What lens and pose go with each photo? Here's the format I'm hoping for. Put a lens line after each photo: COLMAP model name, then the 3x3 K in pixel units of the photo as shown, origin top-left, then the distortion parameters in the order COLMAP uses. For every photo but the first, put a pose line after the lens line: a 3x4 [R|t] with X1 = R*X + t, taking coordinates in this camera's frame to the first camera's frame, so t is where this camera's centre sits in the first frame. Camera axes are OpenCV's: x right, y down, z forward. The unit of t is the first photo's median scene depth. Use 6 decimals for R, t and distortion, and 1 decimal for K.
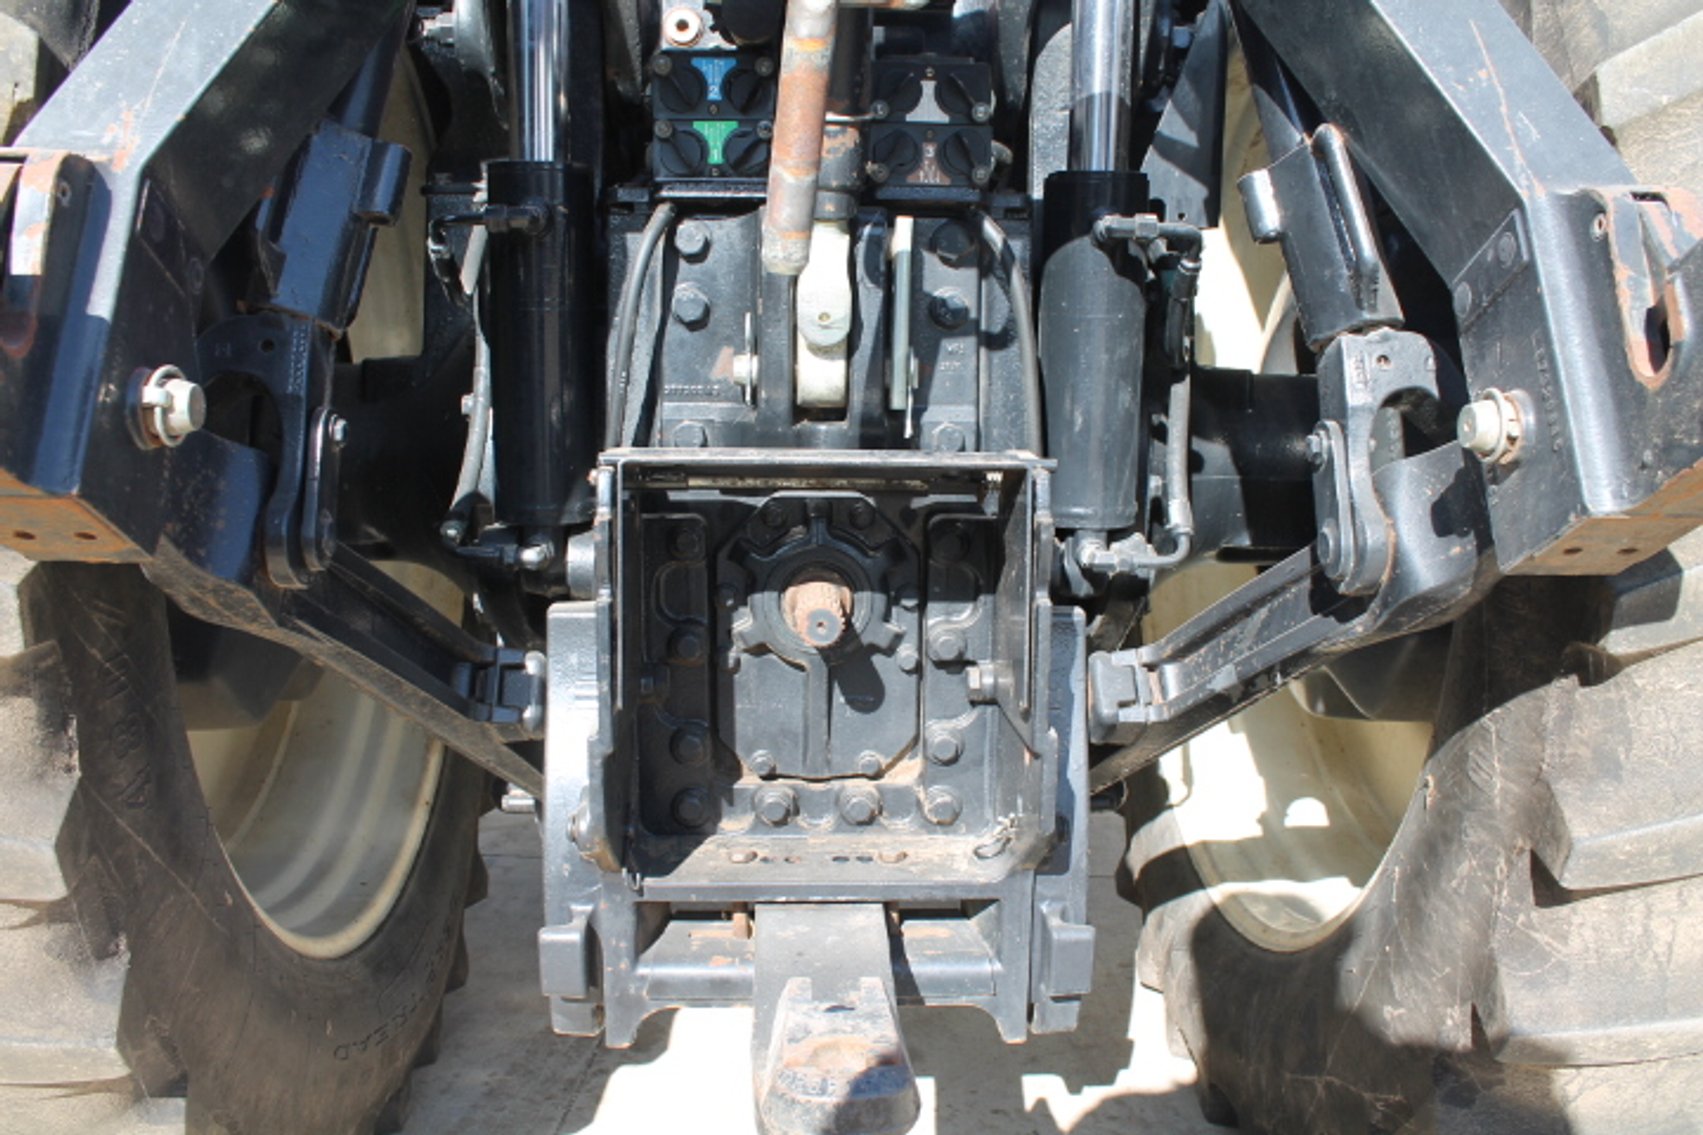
lens RADIAL K [[1427.6, 0, 847.5], [0, 1427.6, 558.8], [0, 0, 1]] dist [-0.152365, 0.121957]
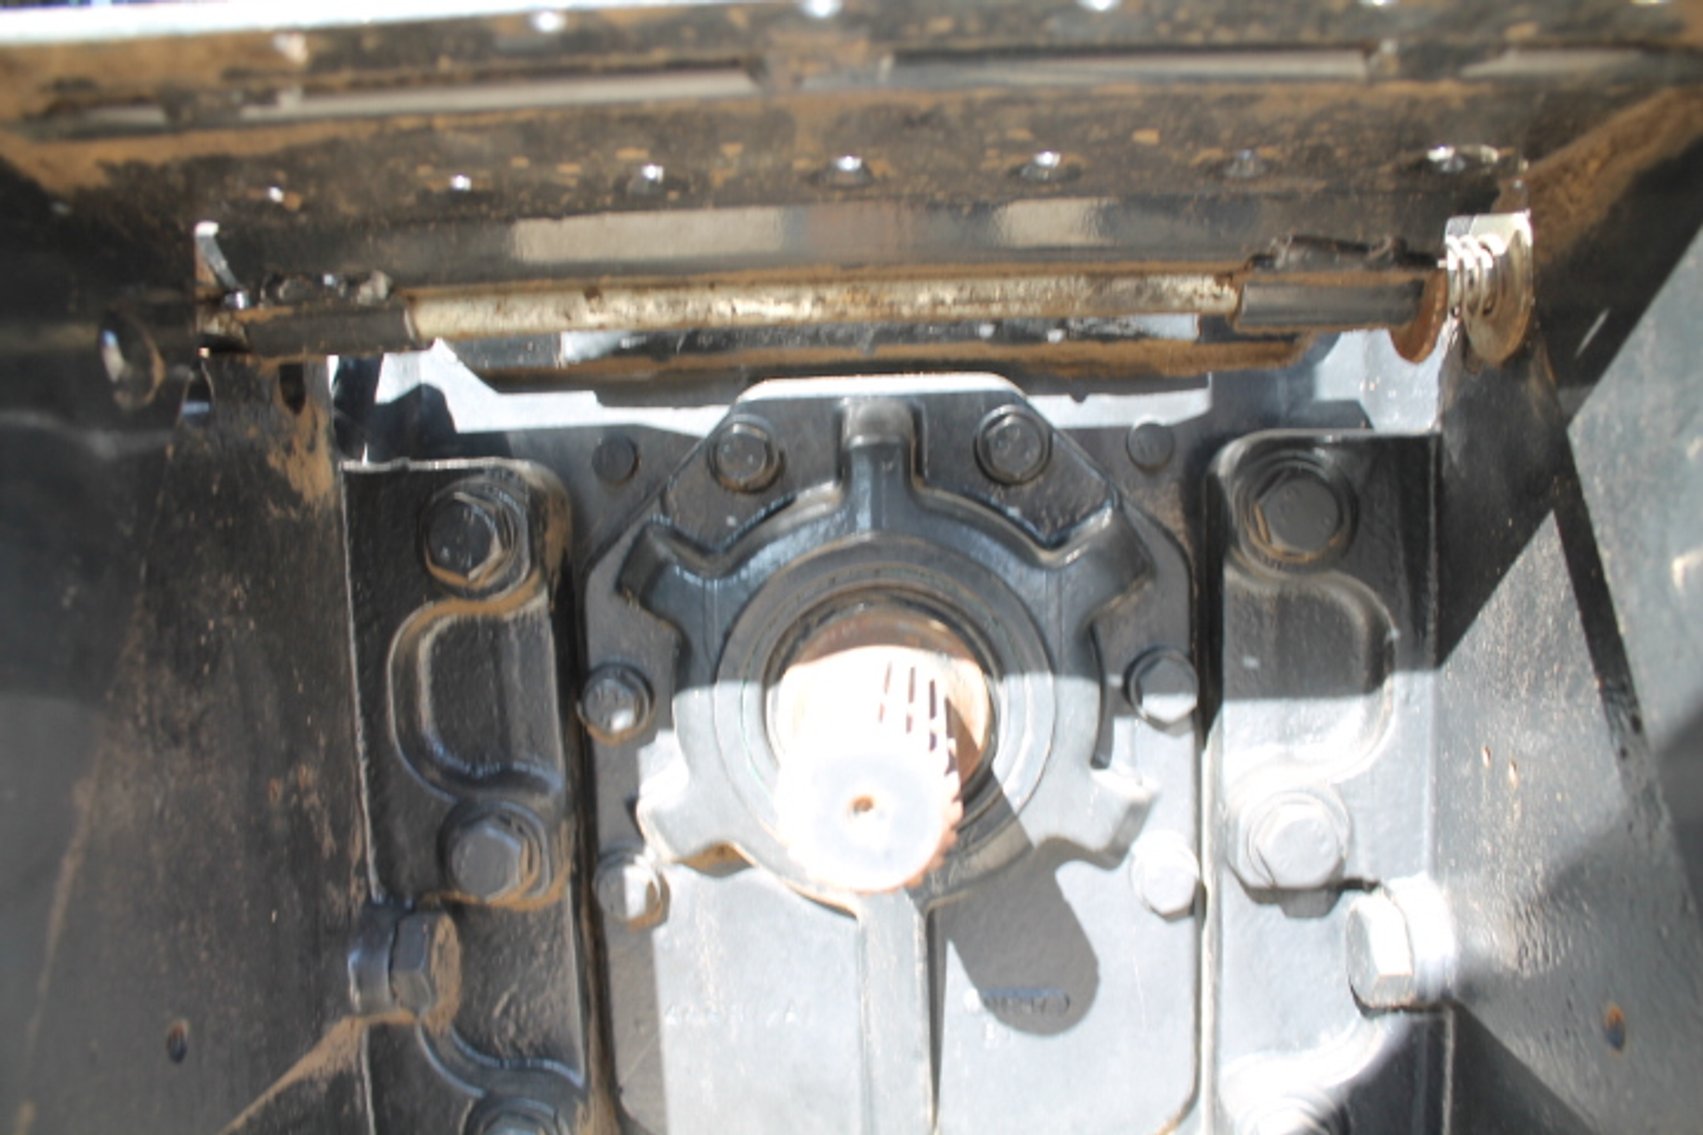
lens RADIAL K [[1427.6, 0, 852.3], [0, 1427.6, 561.4], [0, 0, 1]] dist [-0.152365, 0.121957]
pose [[0.994518, -0.037292, -0.097687, 0.004669], [0.030198, 0.996866, -0.073111, 0.019578], [0.100107, 0.069761, 0.992528, 0.678868]]
